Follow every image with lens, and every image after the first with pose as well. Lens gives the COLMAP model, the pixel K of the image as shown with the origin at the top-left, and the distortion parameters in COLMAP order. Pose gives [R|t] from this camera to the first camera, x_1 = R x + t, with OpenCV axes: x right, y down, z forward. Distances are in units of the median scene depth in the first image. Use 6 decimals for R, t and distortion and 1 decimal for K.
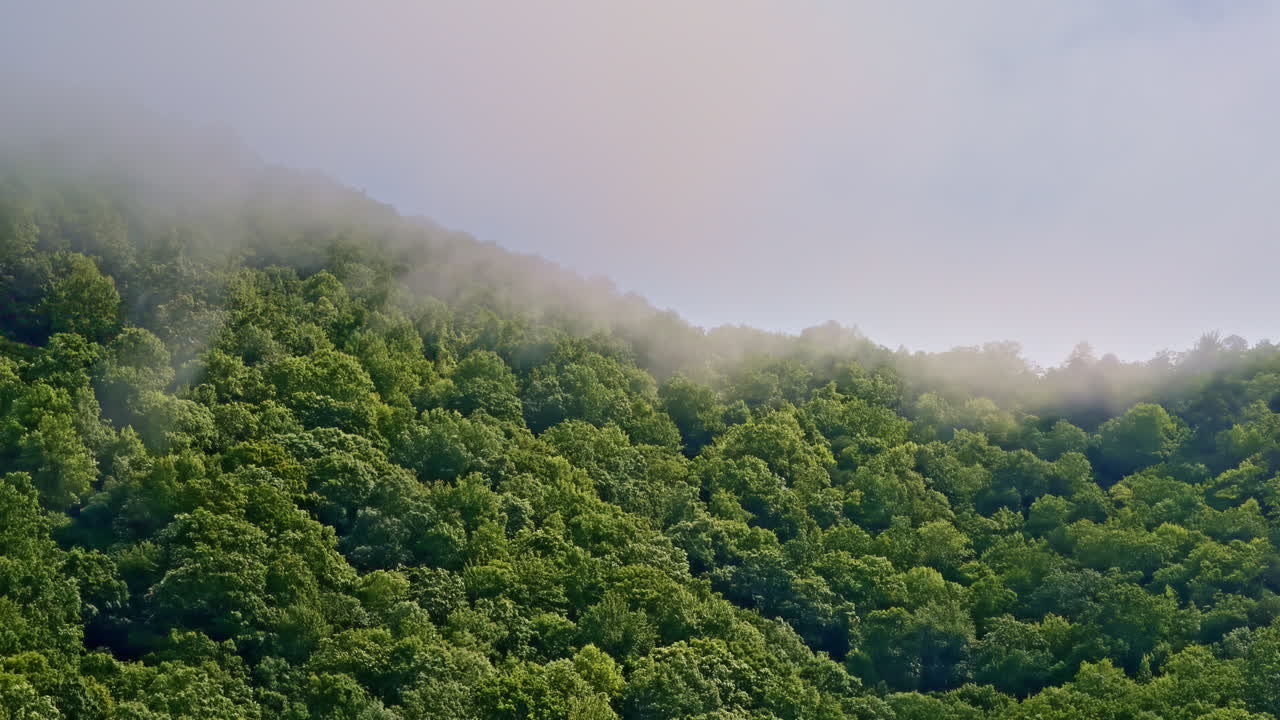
lens RADIAL K [[1016.4, 0, 650.2], [0, 1016.4, 362.7], [0, 0, 1]] dist [-0.004013, -0.005539]
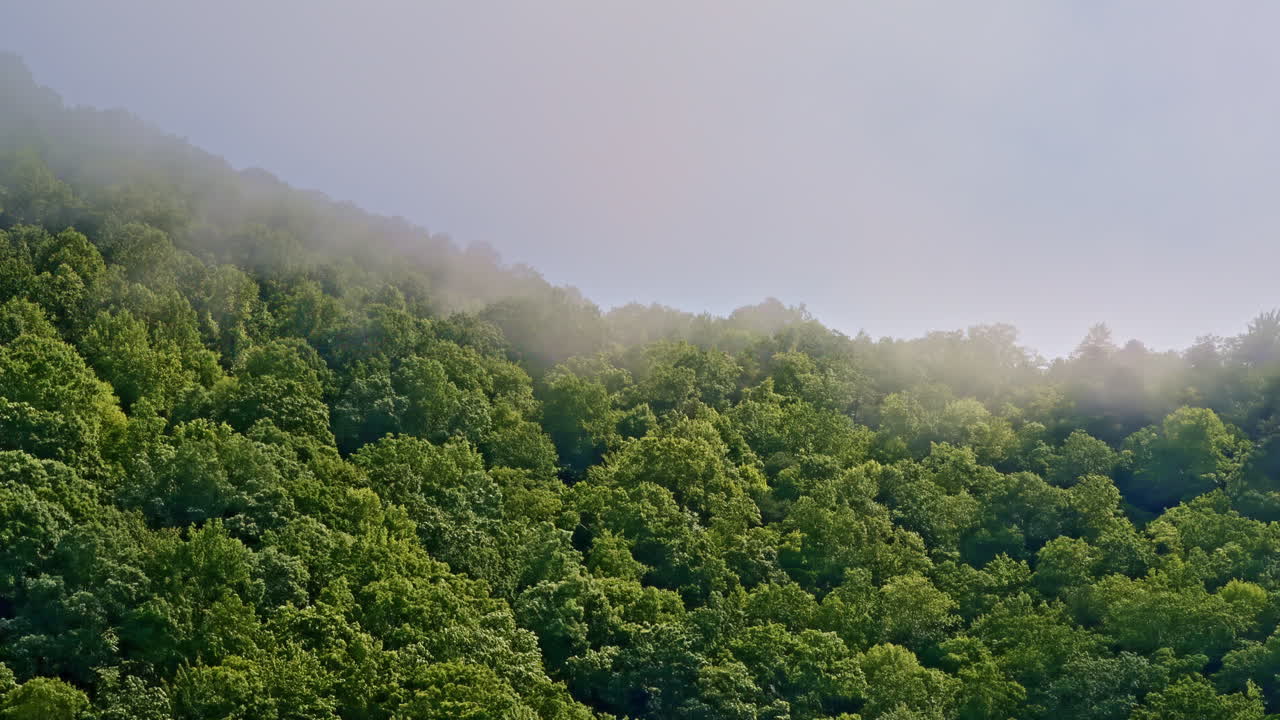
lens RADIAL K [[1016.4, 0, 630.2], [0, 1016.4, 357.3], [0, 0, 1]] dist [-0.004013, -0.005539]
pose [[0.999947, -0.002523, 0.009951, 0.079590], [0.002497, 0.999994, 0.002594, 0.001166], [-0.009958, -0.002569, 0.999947, 0.287412]]
